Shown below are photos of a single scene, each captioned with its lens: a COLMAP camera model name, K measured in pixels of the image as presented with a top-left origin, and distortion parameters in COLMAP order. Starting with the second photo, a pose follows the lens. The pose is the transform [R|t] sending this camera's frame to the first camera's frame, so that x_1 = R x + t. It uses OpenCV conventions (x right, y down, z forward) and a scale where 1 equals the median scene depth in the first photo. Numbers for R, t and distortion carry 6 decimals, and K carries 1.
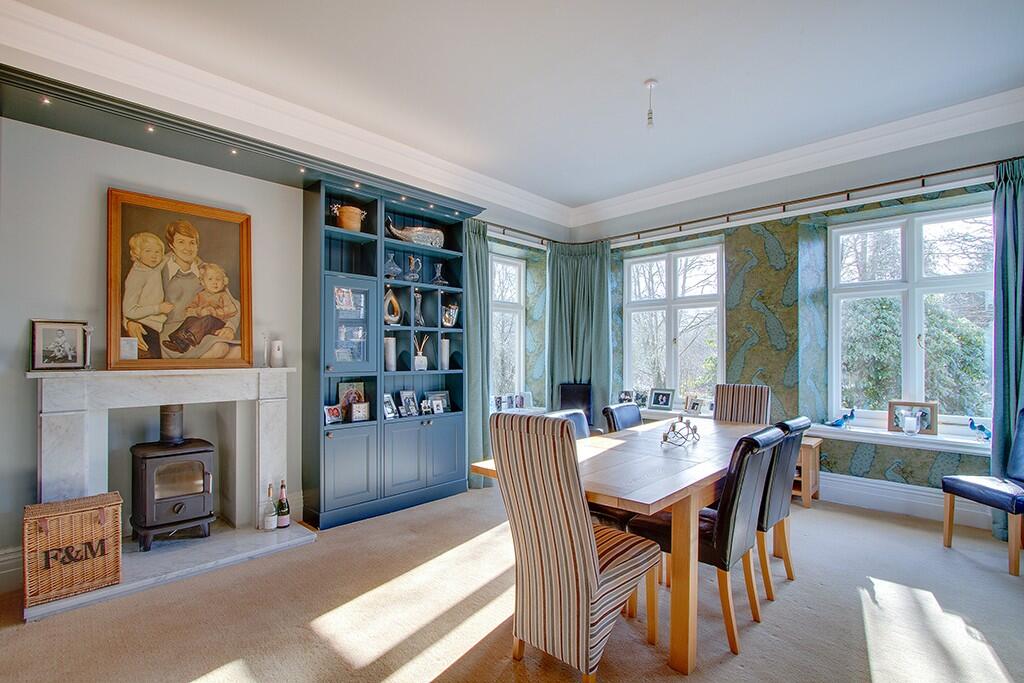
lens RADIAL K [[478.4, 0, 517.6], [0, 478.4, 351.2], [0, 0, 1]] dist [-0.002626, -0.000026]
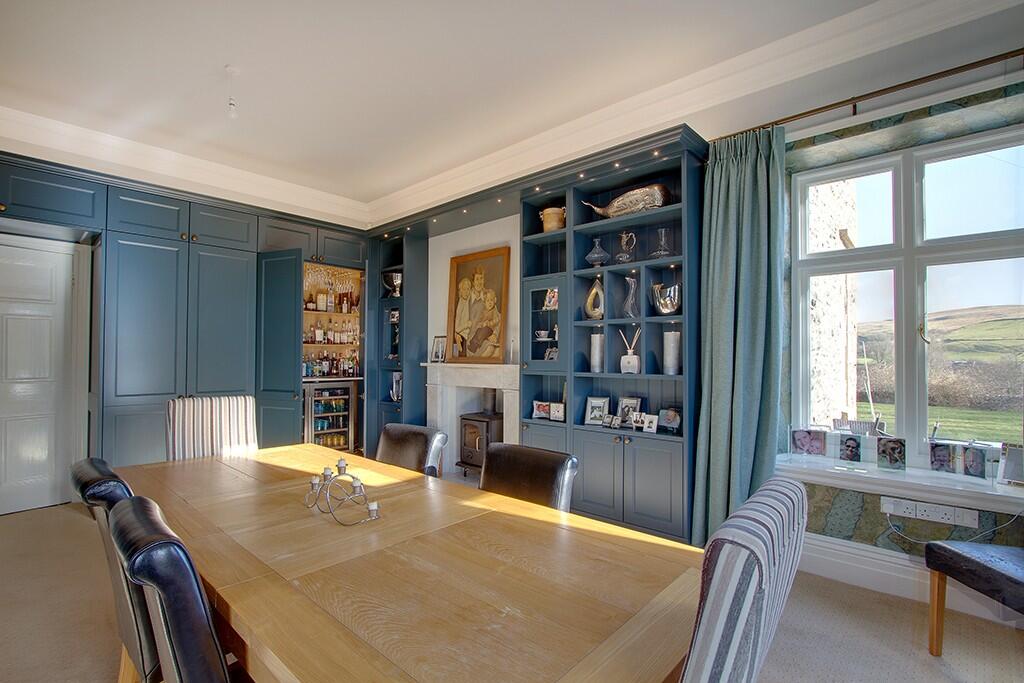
lens RADIAL K [[478.4, 0, 517.6], [0, 478.4, 351.2], [0, 0, 1]] dist [-0.002626, -0.000026]
pose [[0.029912, -0.012279, -0.999477, 0.749086], [0.004323, 0.999917, -0.012155, 0.015803], [0.999543, -0.003957, 0.029963, 1.014500]]
